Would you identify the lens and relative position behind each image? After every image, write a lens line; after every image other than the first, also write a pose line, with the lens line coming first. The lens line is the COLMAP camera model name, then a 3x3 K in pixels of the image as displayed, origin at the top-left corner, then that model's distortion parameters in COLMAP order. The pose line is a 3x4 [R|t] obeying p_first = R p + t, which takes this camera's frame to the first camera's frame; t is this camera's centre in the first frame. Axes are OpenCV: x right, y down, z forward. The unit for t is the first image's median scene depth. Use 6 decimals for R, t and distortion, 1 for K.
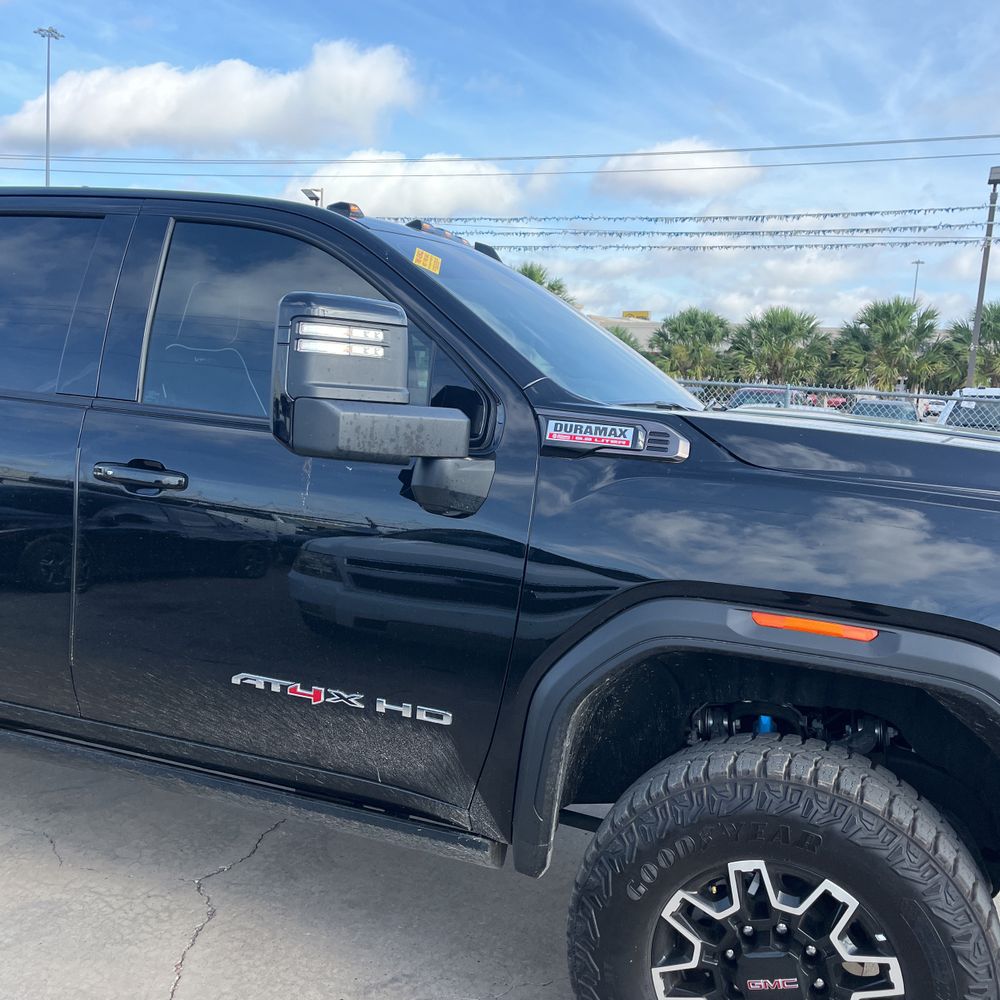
lens RADIAL K [[961.1, 0, 500.0], [0, 961.1, 500.0], [0, 0, 1]] dist [0.018769, 0.006816]
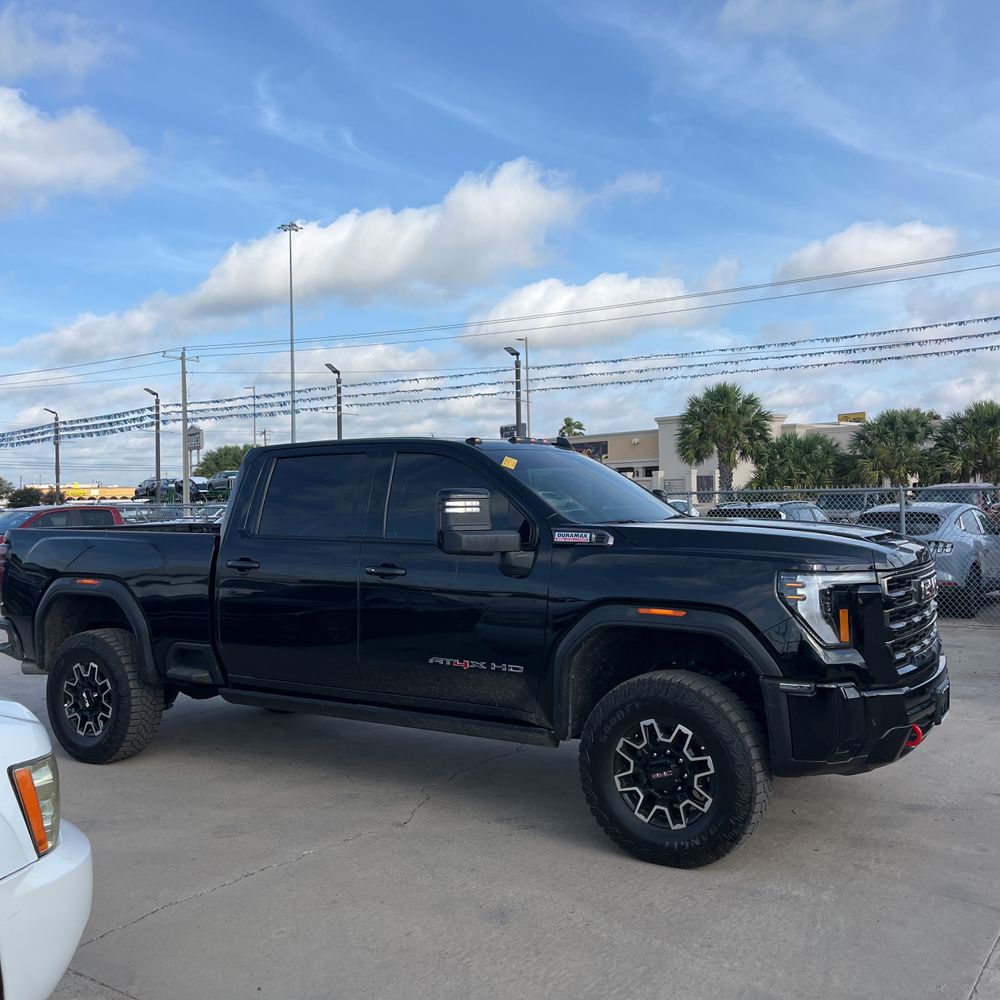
lens RADIAL K [[1005.3, 0, 512.5], [0, 1005.3, 494.0], [0, 0, 1]] dist [0.031109, -0.001336]
pose [[0.974100, -0.080859, -0.211168, 0.473086], [0.052534, 0.989251, -0.136465, 0.150143], [0.219932, 0.121837, 0.967877, -1.373265]]
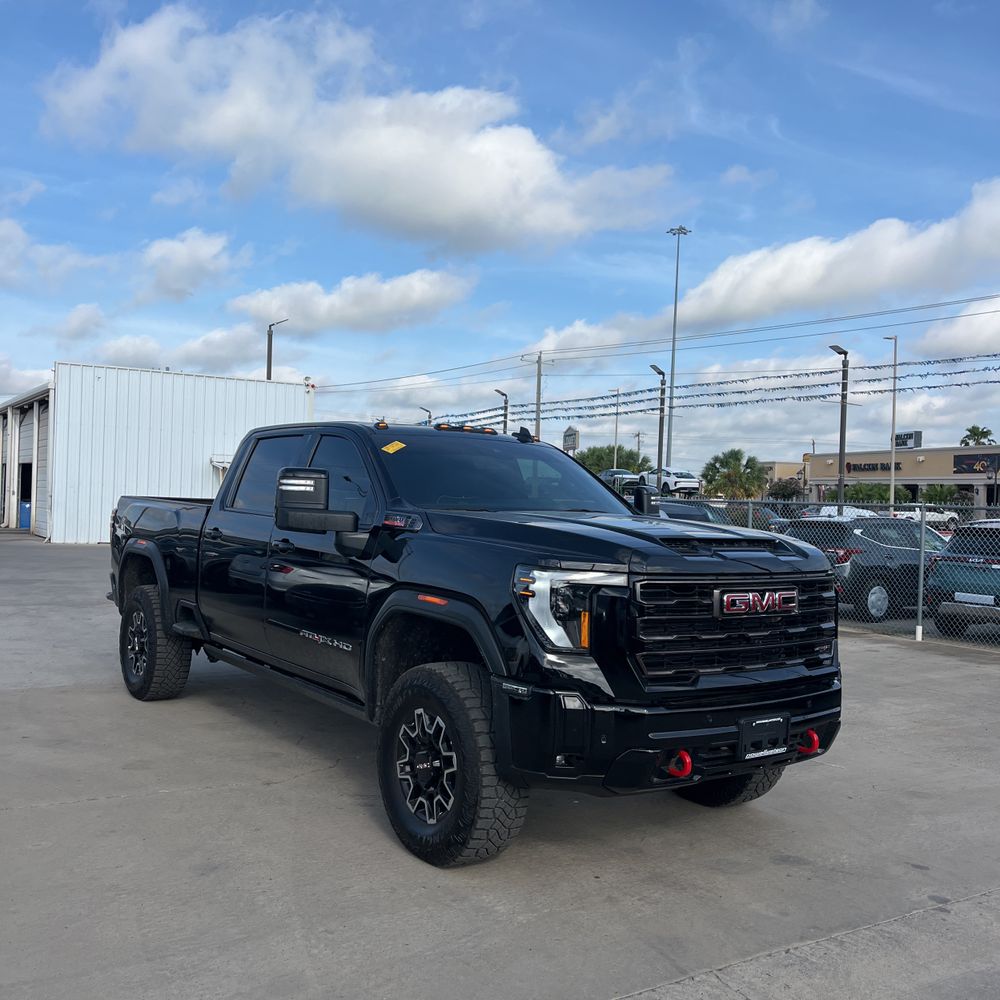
lens RADIAL K [[1008.4, 0, 500.0], [0, 1008.4, 500.0], [0, 0, 1]] dist [0.035338, -0.003941]
pose [[0.816732, -0.035491, -0.575924, 1.701698], [-0.052351, 0.989433, -0.135213, 0.196281], [0.574637, 0.140583, 0.806244, -0.803622]]
